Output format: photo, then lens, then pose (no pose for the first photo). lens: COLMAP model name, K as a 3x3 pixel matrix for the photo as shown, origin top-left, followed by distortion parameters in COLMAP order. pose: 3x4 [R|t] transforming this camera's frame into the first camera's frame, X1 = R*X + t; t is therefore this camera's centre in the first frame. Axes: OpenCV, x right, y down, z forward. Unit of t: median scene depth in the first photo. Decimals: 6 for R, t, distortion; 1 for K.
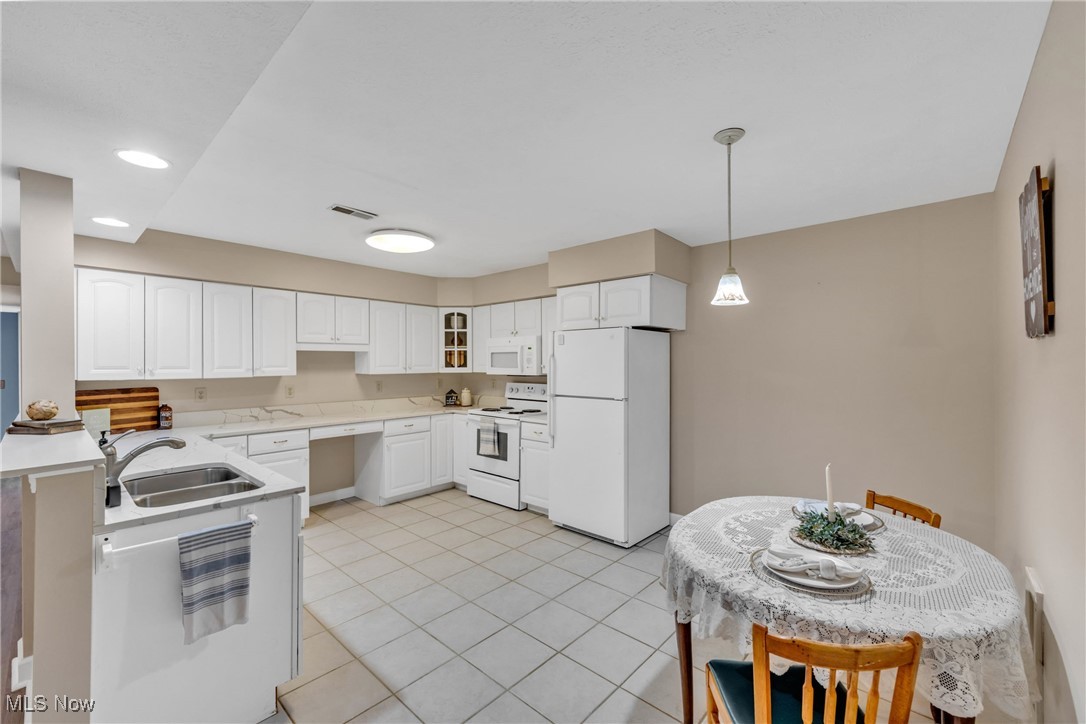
lens RADIAL K [[449.2, 0, 553.4], [0, 449.2, 362.8], [0, 0, 1]] dist [-0.002046, 0.000298]
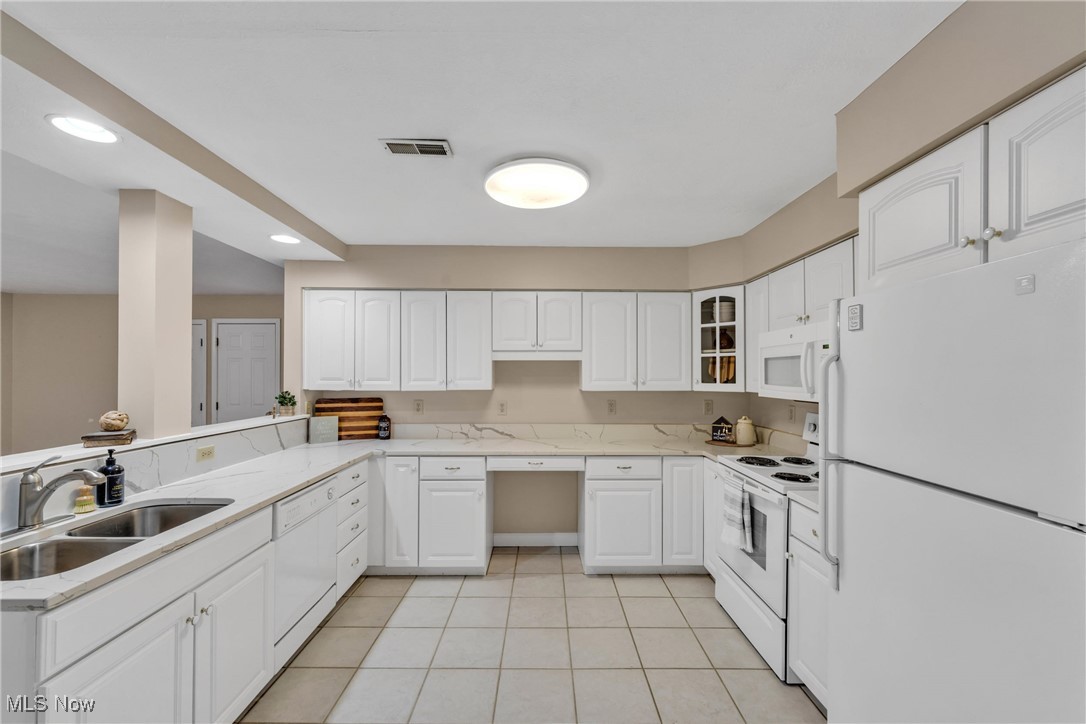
lens RADIAL K [[449.2, 0, 536.5], [0, 449.2, 370.2], [0, 0, 1]] dist [-0.002046, 0.000298]
pose [[0.654807, -0.004530, -0.755783, 0.121441], [-0.004352, 0.999943, -0.009764, -0.001354], [0.755784, 0.009683, 0.654750, 0.508960]]
